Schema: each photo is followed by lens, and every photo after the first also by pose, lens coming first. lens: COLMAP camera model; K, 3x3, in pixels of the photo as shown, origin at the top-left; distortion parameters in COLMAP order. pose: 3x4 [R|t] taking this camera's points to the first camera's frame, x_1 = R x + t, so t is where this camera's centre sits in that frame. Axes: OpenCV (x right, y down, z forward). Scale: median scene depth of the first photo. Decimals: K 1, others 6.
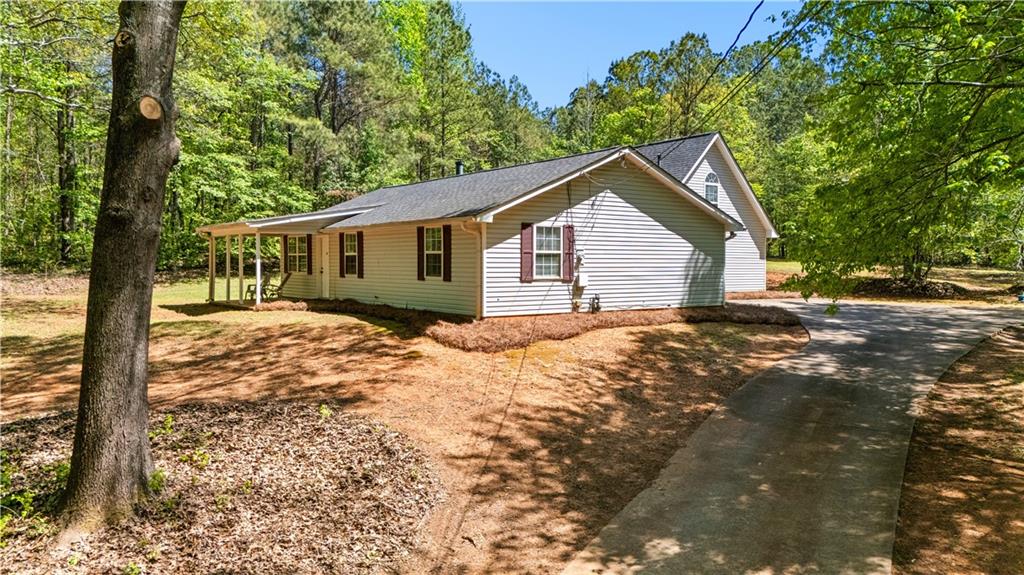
lens RADIAL K [[732.1, 0, 512.0], [0, 732.1, 287.5], [0, 0, 1]] dist [0.078208, -0.063694]
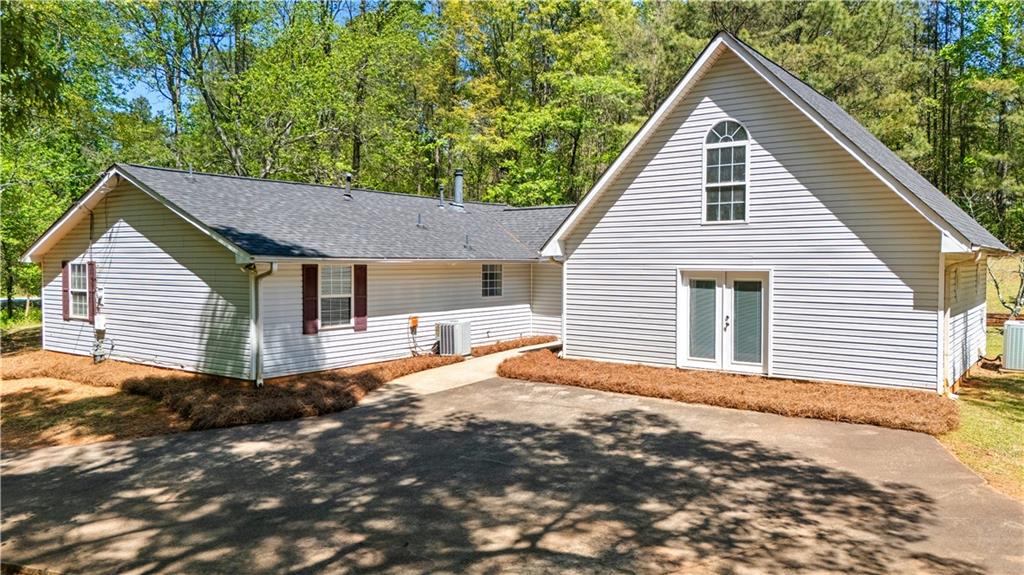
lens RADIAL K [[732.1, 0, 512.0], [0, 732.1, 287.5], [0, 0, 1]] dist [0.078208, -0.063694]
pose [[0.309663, 0.033216, -0.950266, 1.110748], [-0.031966, 0.999188, 0.024509, -0.090727], [0.950309, 0.022787, 0.310474, 1.186658]]
